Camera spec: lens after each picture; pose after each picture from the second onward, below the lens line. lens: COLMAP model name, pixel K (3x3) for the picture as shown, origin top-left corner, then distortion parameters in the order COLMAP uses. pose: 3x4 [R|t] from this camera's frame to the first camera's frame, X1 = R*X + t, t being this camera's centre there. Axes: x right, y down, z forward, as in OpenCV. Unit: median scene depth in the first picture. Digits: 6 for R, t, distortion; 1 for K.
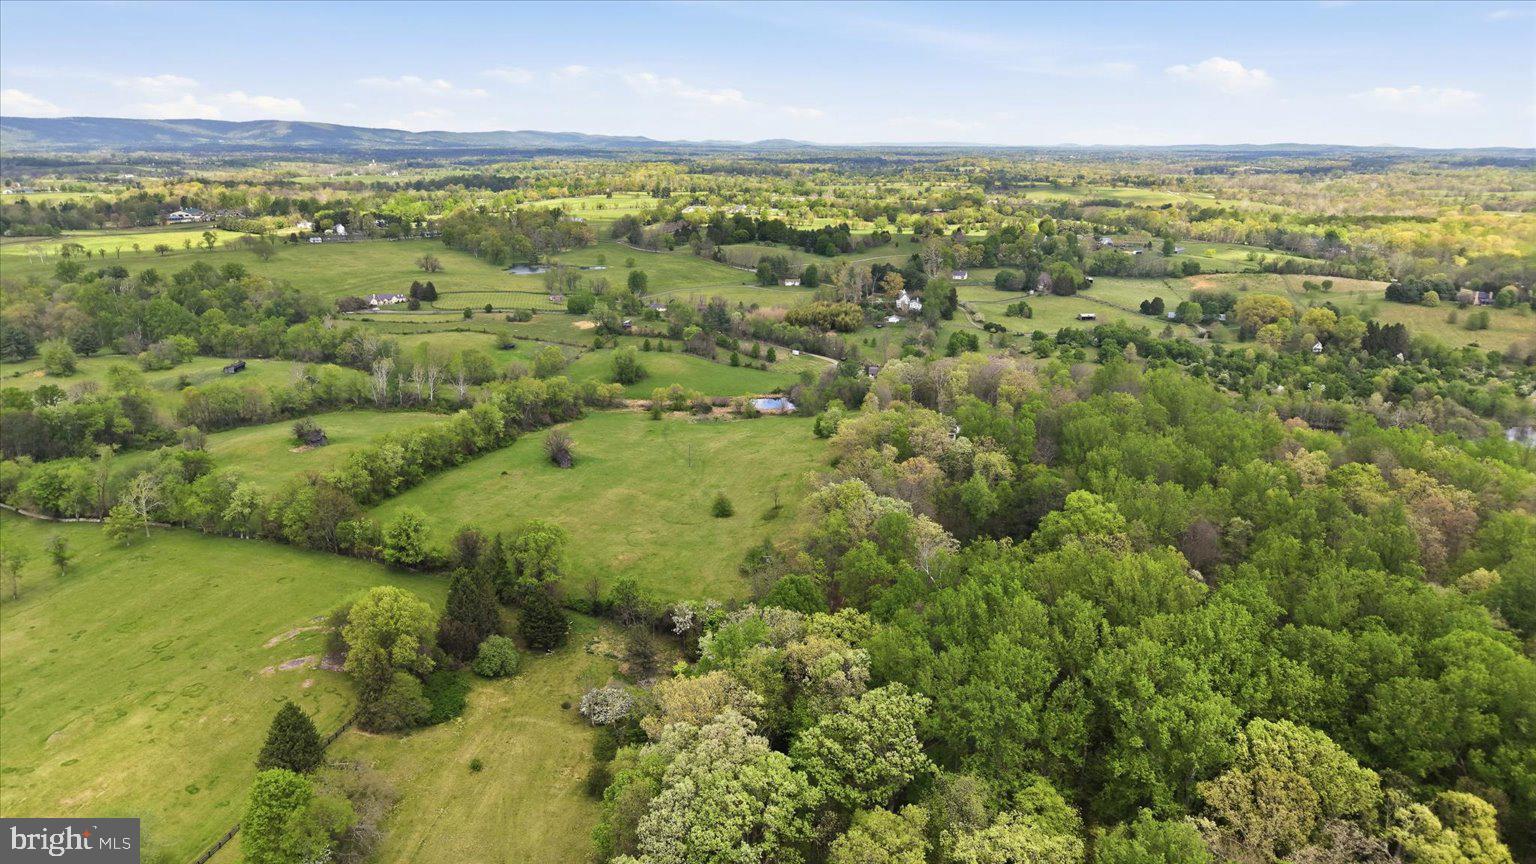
lens RADIAL K [[1026.3, 0, 768.4], [0, 1026.3, 432.4], [0, 0, 1]] dist [0.055036, -0.065462]
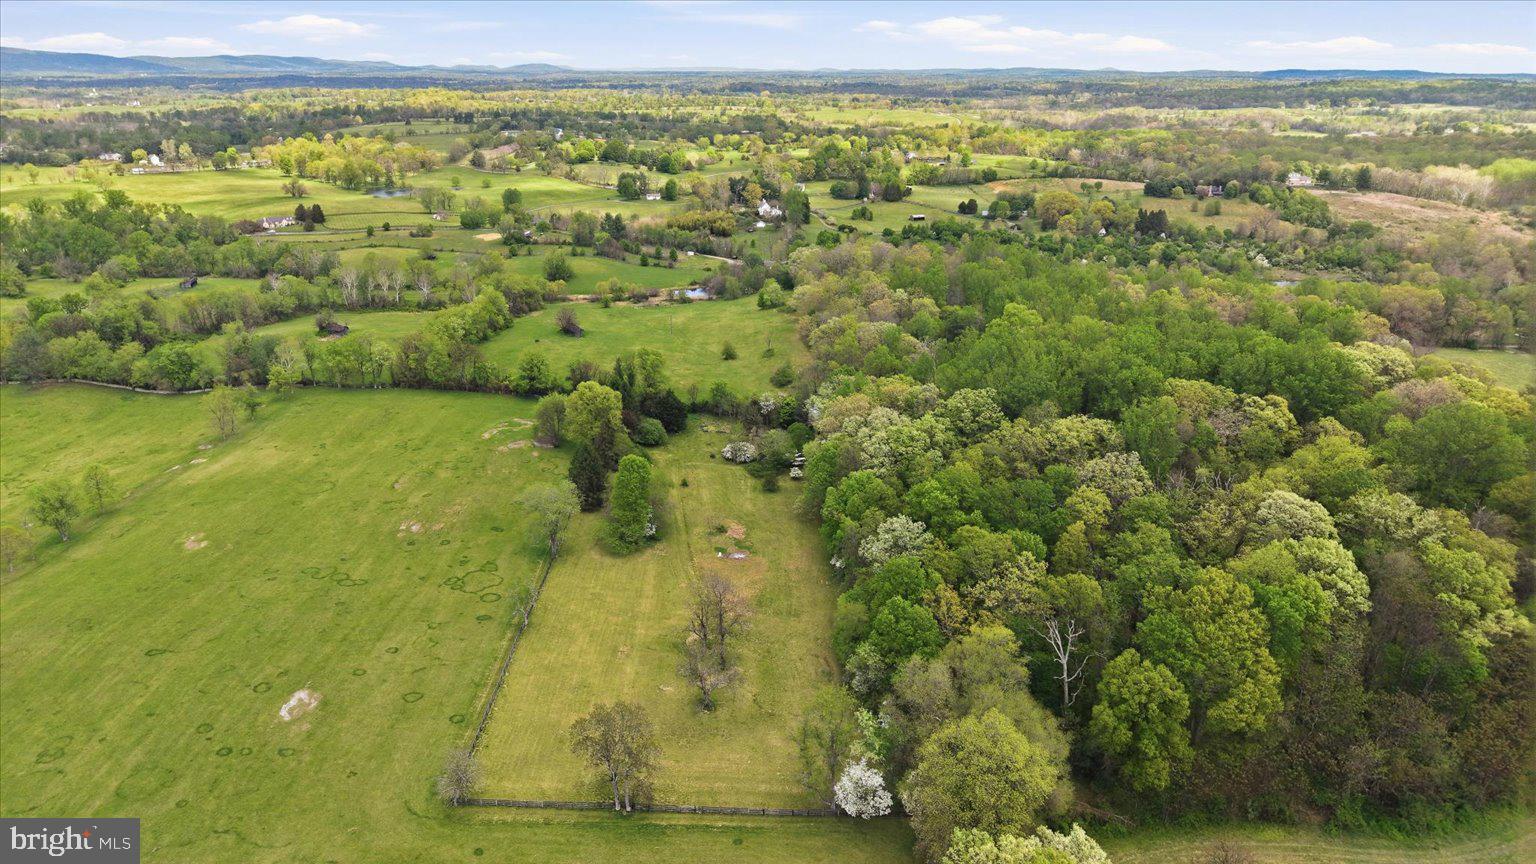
lens RADIAL K [[1026.3, 0, 768.4], [0, 1026.3, 432.4], [0, 0, 1]] dist [0.055036, -0.065462]
pose [[0.975801, -0.076482, 0.204849, -0.126784], [0.062860, 0.995407, 0.072206, 0.039460], [-0.209431, -0.057582, 0.976127, -0.136932]]
